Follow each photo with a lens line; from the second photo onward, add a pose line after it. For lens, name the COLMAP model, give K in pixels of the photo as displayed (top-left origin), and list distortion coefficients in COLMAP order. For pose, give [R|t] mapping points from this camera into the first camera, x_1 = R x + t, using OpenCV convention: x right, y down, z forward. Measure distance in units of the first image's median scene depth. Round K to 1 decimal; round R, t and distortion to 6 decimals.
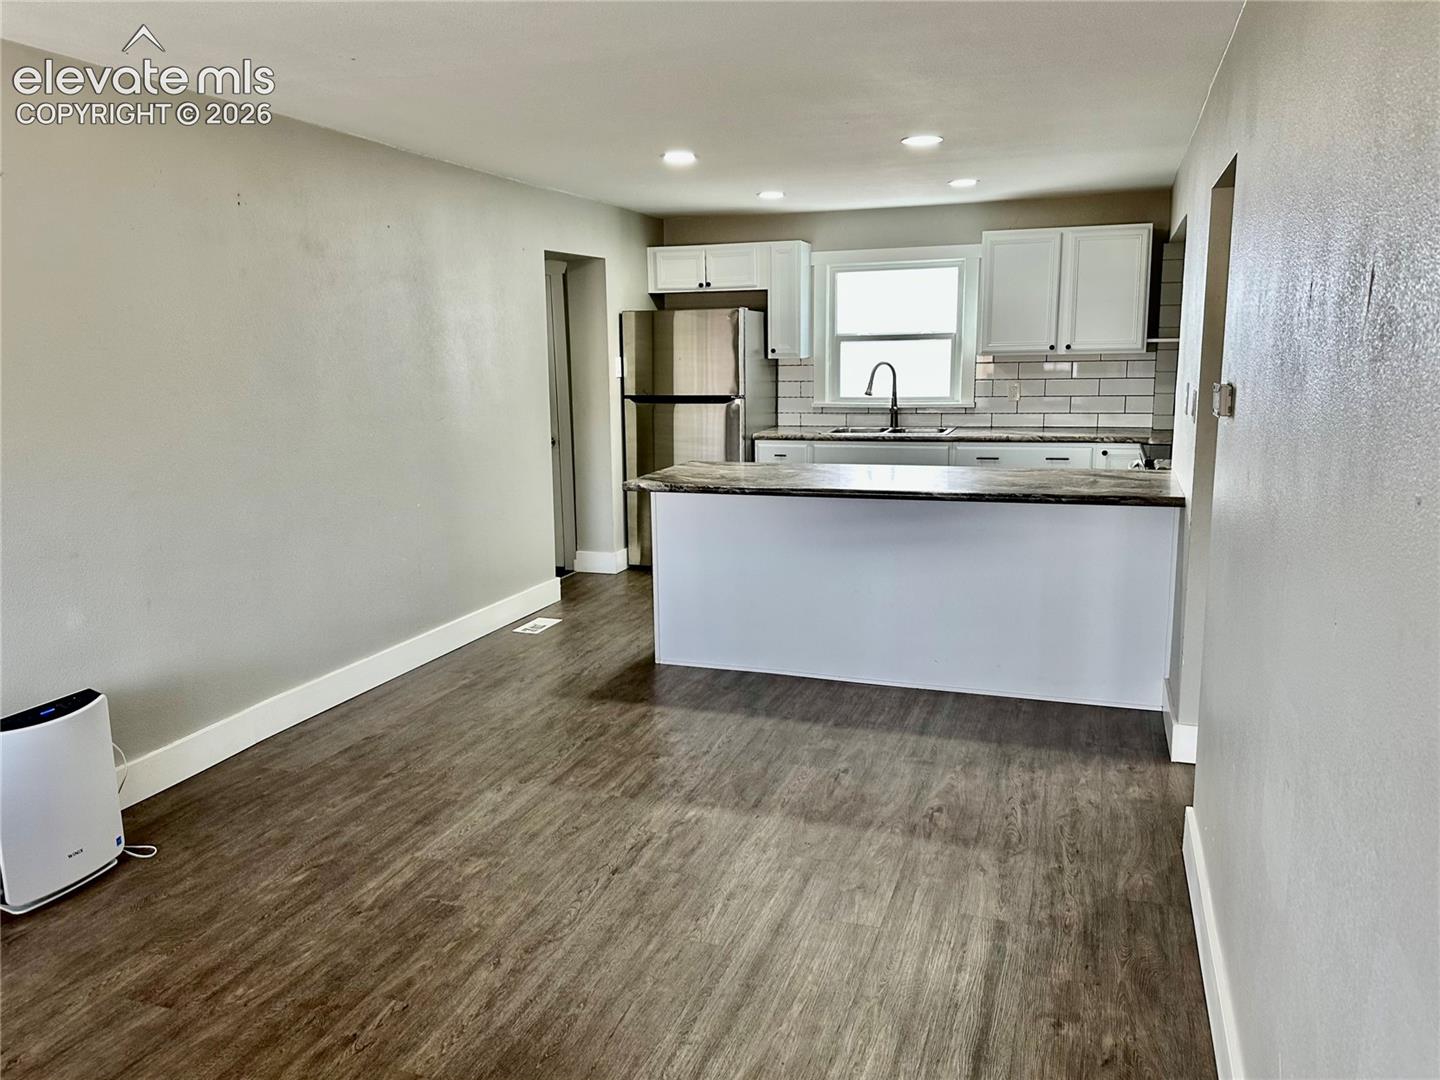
lens RADIAL K [[1092.3, 0, 720.0], [0, 1092.3, 540.0], [0, 0, 1]] dist [0.169012, -0.359071]
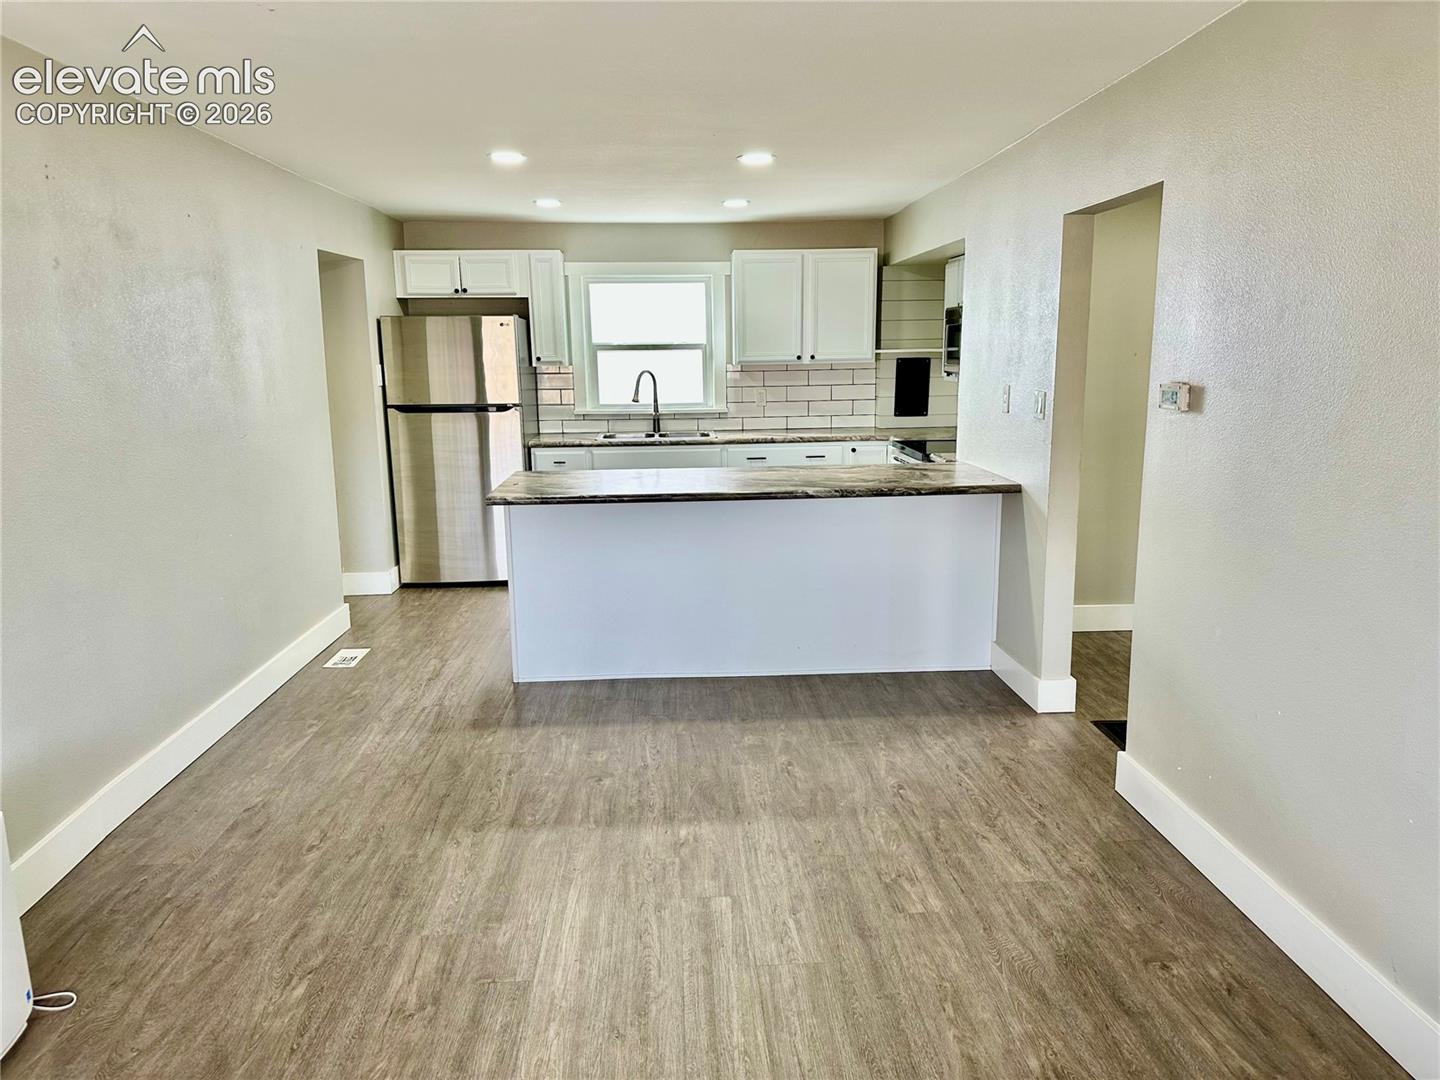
lens RADIAL K [[1013.8, 0, 720.0], [0, 1013.8, 540.0], [0, 0, 1]] dist [0.104530, -0.139689]
pose [[0.927155, -0.067264, 0.368590, -0.247902], [0.066803, 0.997668, 0.014027, -0.014703], [-0.368674, 0.011618, 0.929486, 0.118892]]
